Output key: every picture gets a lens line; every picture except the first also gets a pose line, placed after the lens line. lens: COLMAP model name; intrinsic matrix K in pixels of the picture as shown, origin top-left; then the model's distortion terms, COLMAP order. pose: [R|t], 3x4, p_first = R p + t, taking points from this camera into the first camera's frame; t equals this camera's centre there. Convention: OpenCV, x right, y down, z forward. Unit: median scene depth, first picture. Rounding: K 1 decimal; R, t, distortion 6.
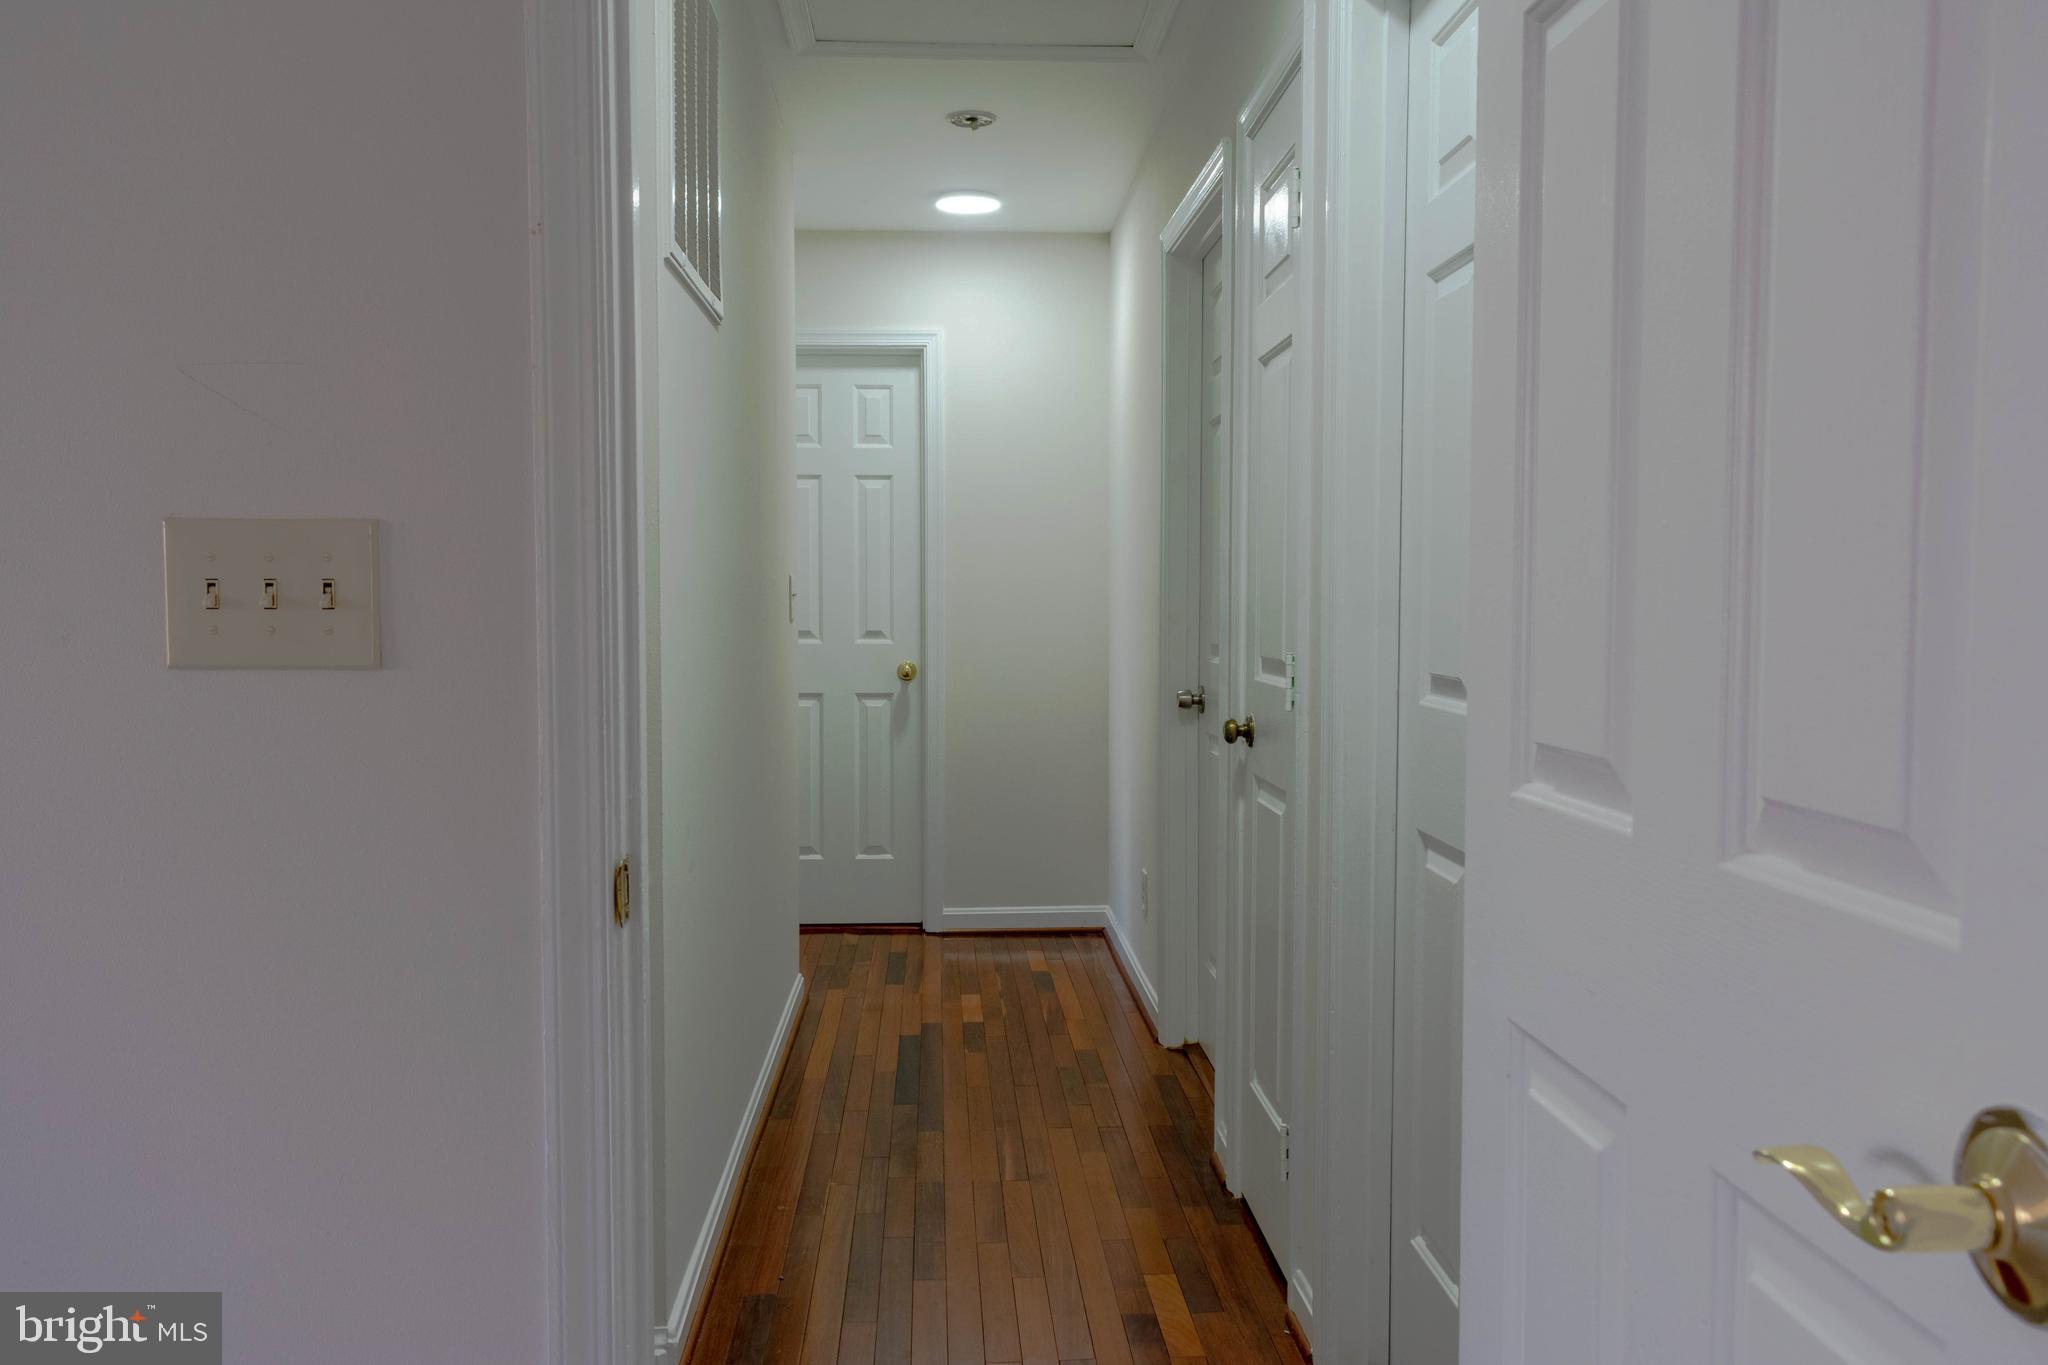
lens RADIAL K [[1606.2, 0, 1023.2], [0, 1606.2, 681.9], [0, 0, 1]] dist [0.002241, -0.000040]
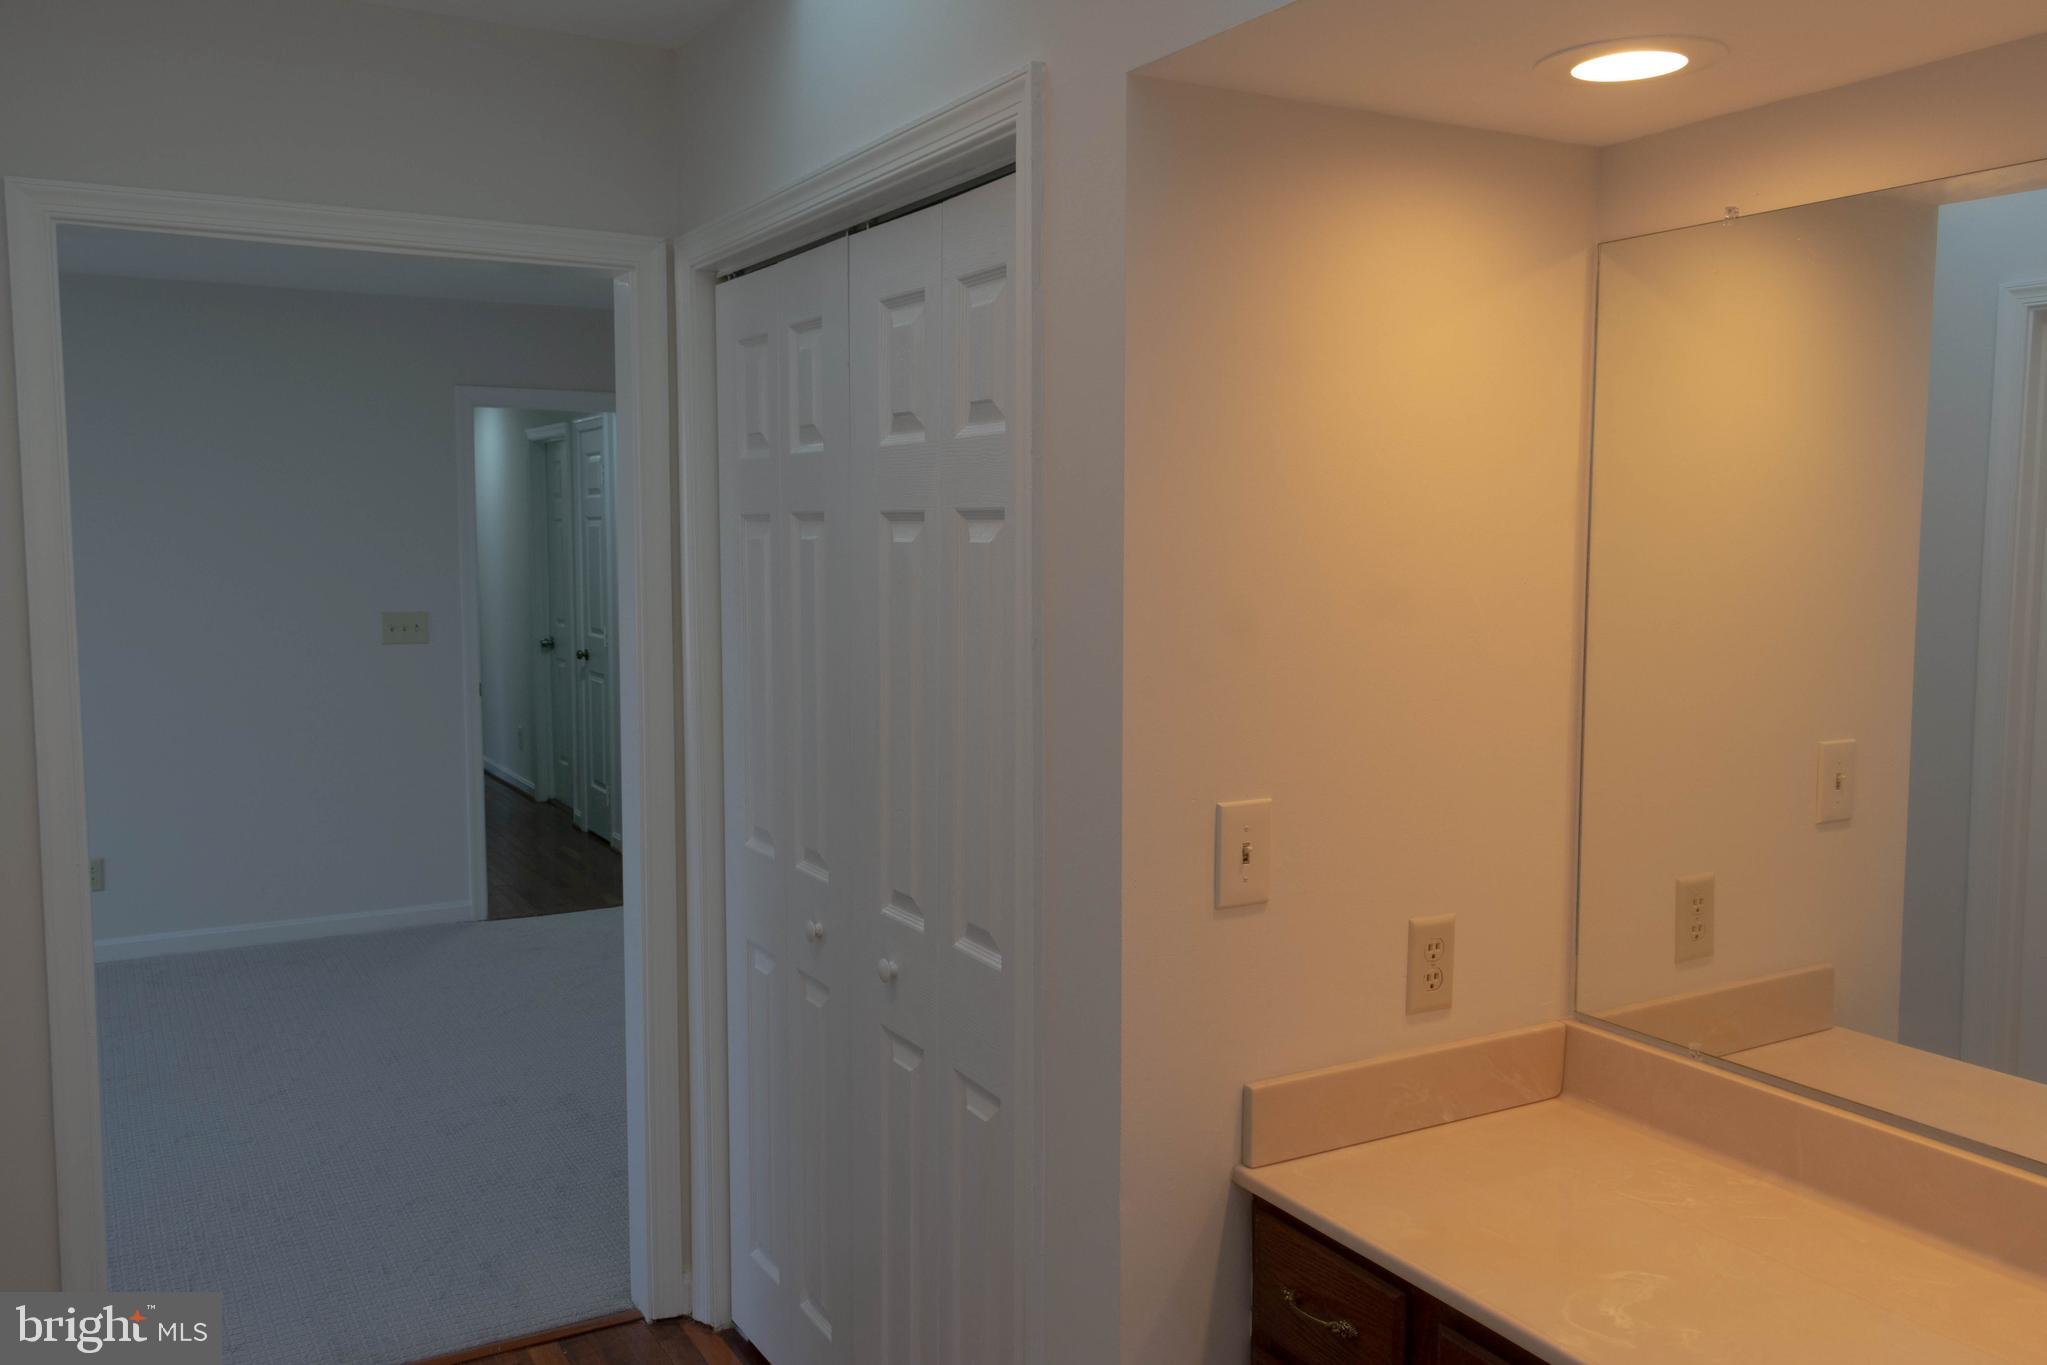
lens RADIAL K [[1605.4, 0, 1023.5], [0, 1605.4, 679.7], [0, 0, 1]] dist [0.002241, -0.000040]
pose [[0.893058, -0.039213, 0.448229, -0.412655], [0.021018, 0.998743, 0.045498, -0.034056], [-0.449450, -0.031212, 0.892760, -1.727467]]
